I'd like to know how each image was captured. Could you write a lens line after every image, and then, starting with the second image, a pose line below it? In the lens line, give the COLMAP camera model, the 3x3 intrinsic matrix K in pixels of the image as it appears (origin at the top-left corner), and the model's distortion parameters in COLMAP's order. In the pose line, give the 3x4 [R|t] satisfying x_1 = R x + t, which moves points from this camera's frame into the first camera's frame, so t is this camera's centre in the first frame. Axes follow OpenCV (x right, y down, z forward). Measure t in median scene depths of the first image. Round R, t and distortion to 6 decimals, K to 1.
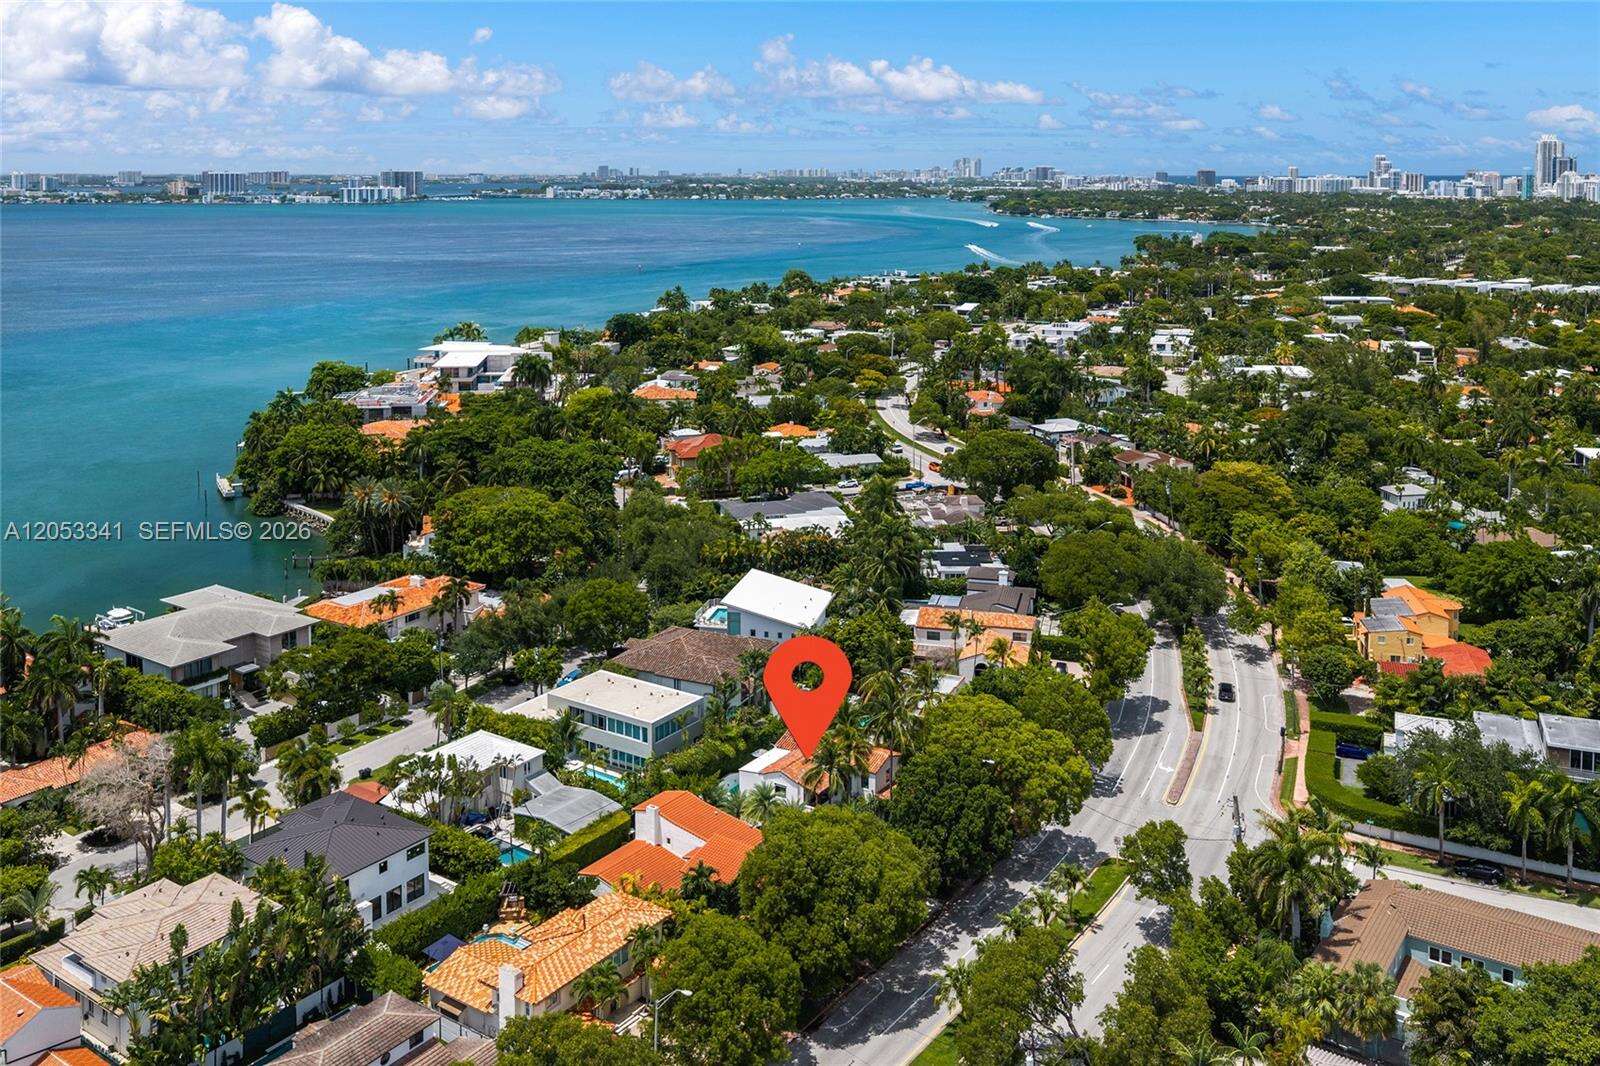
lens RADIAL K [[1342.4, 0, 800.7], [0, 1342.4, 530.3], [0, 0, 1]] dist [0.003496, -0.004945]
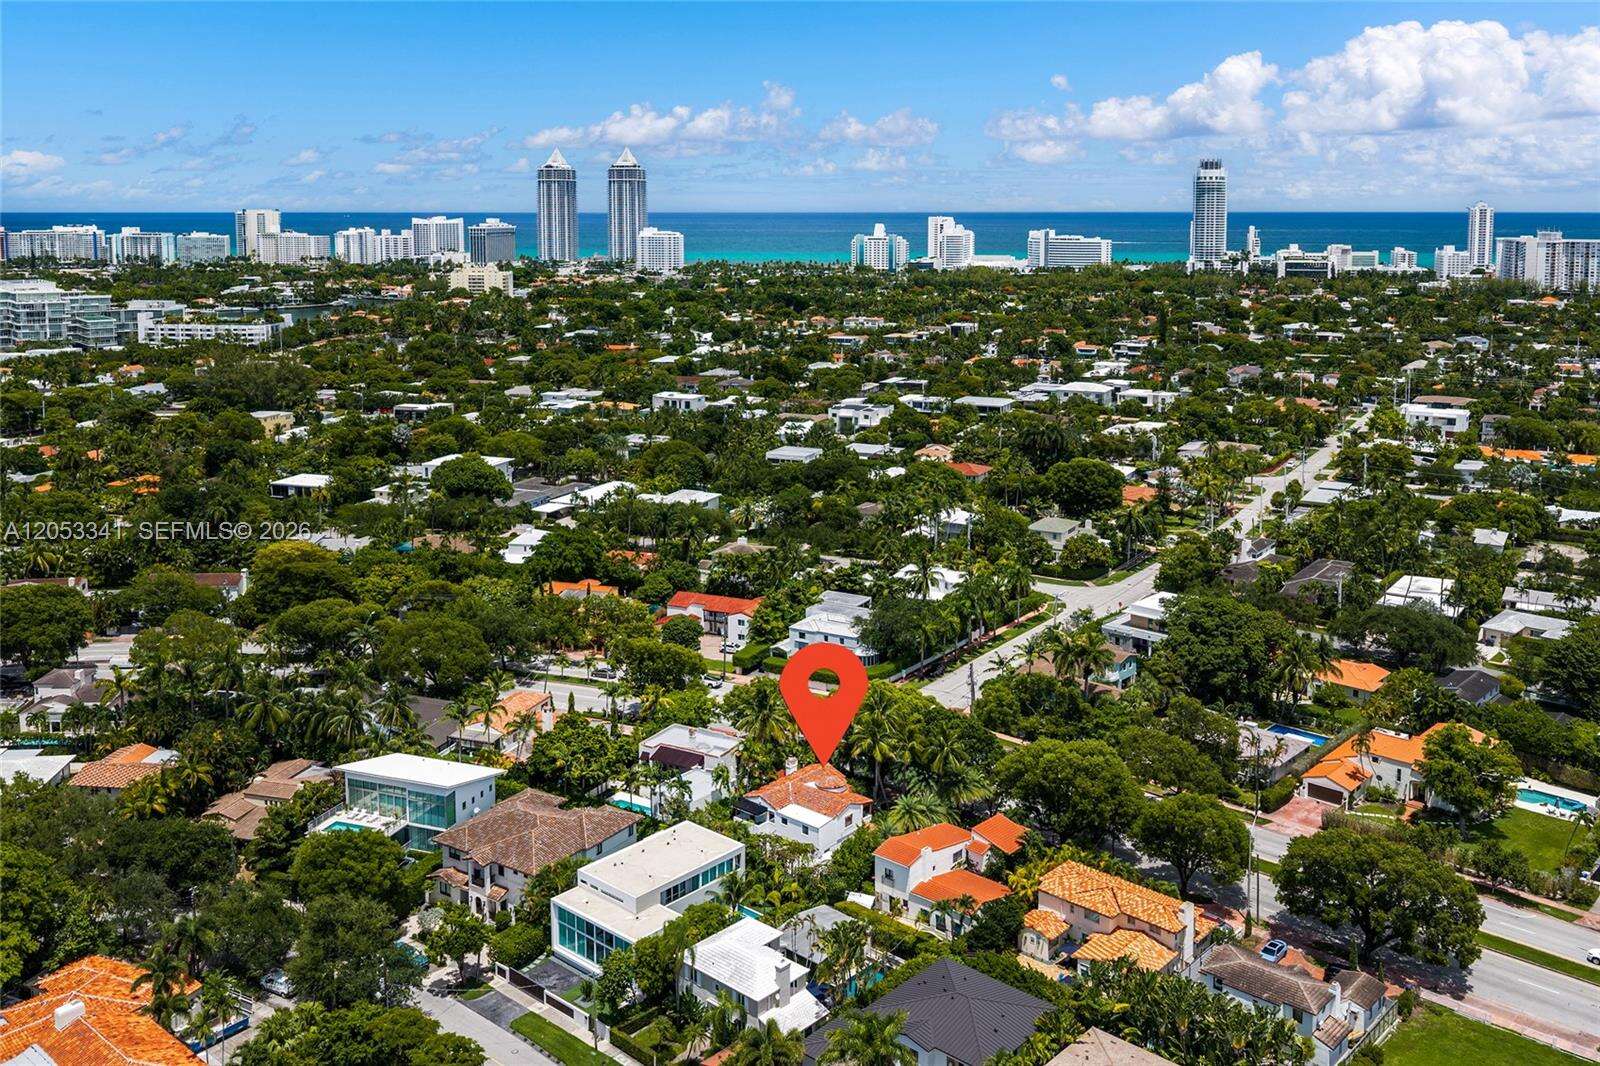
lens RADIAL K [[1342.4, 0, 802.2], [0, 1342.4, 539.9], [0, 0, 1]] dist [0.003496, -0.004945]
pose [[0.165469, -0.235614, 0.957657, -0.486188], [0.257605, 0.947657, 0.188643, -0.120170], [-0.951977, 0.215483, 0.217503, 0.338227]]
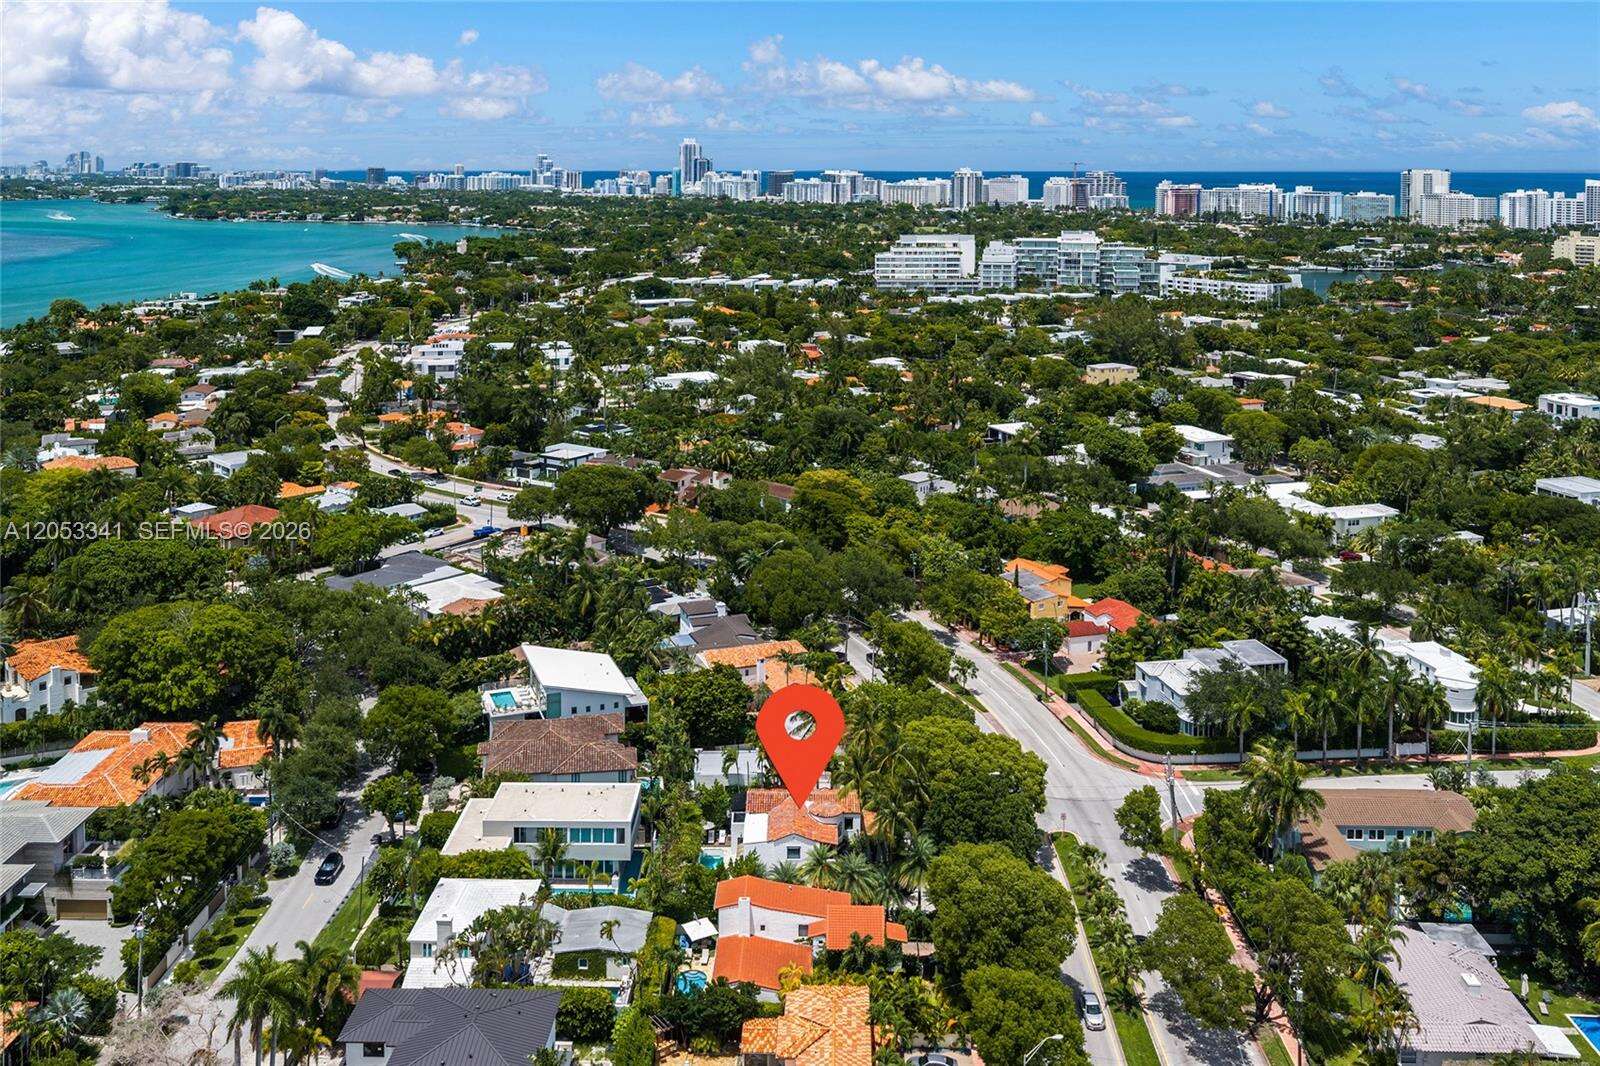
lens RADIAL K [[1342.4, 0, 806.2], [0, 1342.4, 531.0], [0, 0, 1]] dist [0.003496, -0.004945]
pose [[0.837959, -0.140023, 0.527464, -0.234824], [0.139406, 0.989379, 0.041177, -0.041280], [-0.527627, 0.039027, 0.848579, 0.051473]]
